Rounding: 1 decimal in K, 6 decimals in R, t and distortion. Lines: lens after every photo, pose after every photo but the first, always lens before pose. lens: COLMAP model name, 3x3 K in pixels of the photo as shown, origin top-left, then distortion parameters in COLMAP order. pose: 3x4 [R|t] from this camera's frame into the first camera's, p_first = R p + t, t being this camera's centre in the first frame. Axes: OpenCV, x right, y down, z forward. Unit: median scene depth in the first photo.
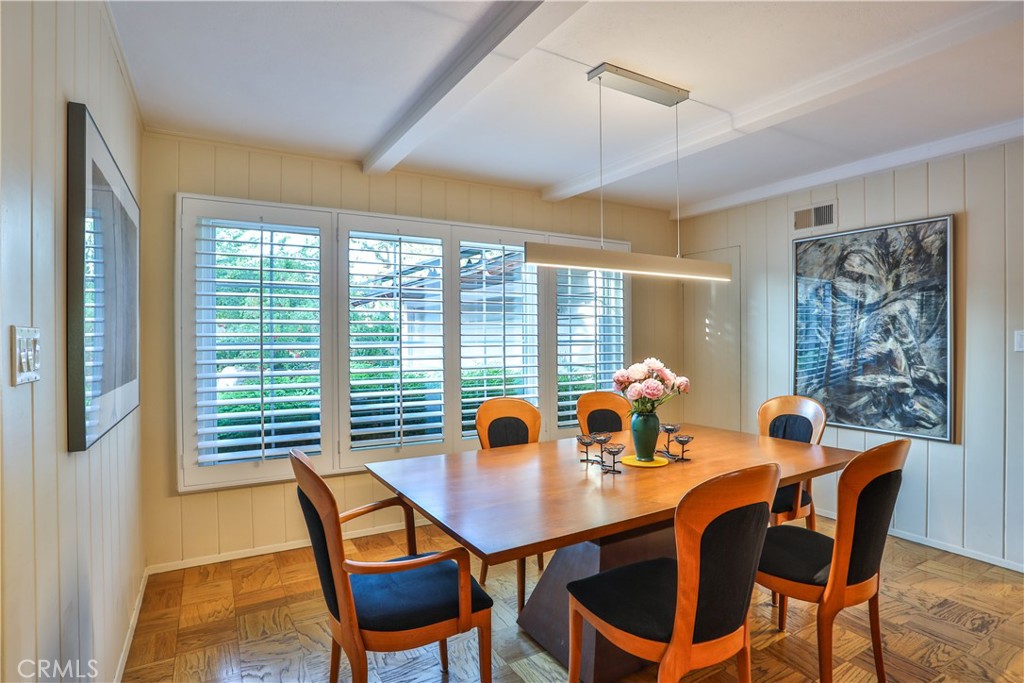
lens RADIAL K [[526.1, 0, 512.0], [0, 526.1, 341.5], [0, 0, 1]] dist [-0.092048, 0.031722]
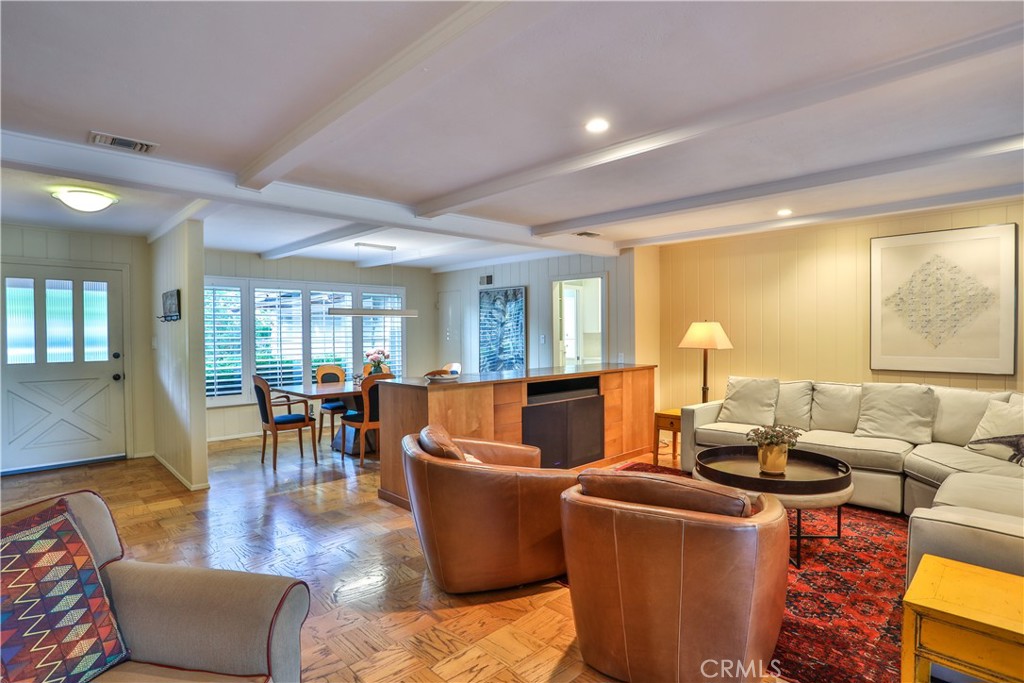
lens RADIAL K [[526.1, 0, 512.0], [0, 526.1, 341.5], [0, 0, 1]] dist [-0.092048, 0.031722]
pose [[0.970061, -0.006634, 0.242772, 0.177647], [0.004674, 0.999952, 0.008647, -0.009833], [-0.242818, -0.007254, 0.970045, -1.193565]]
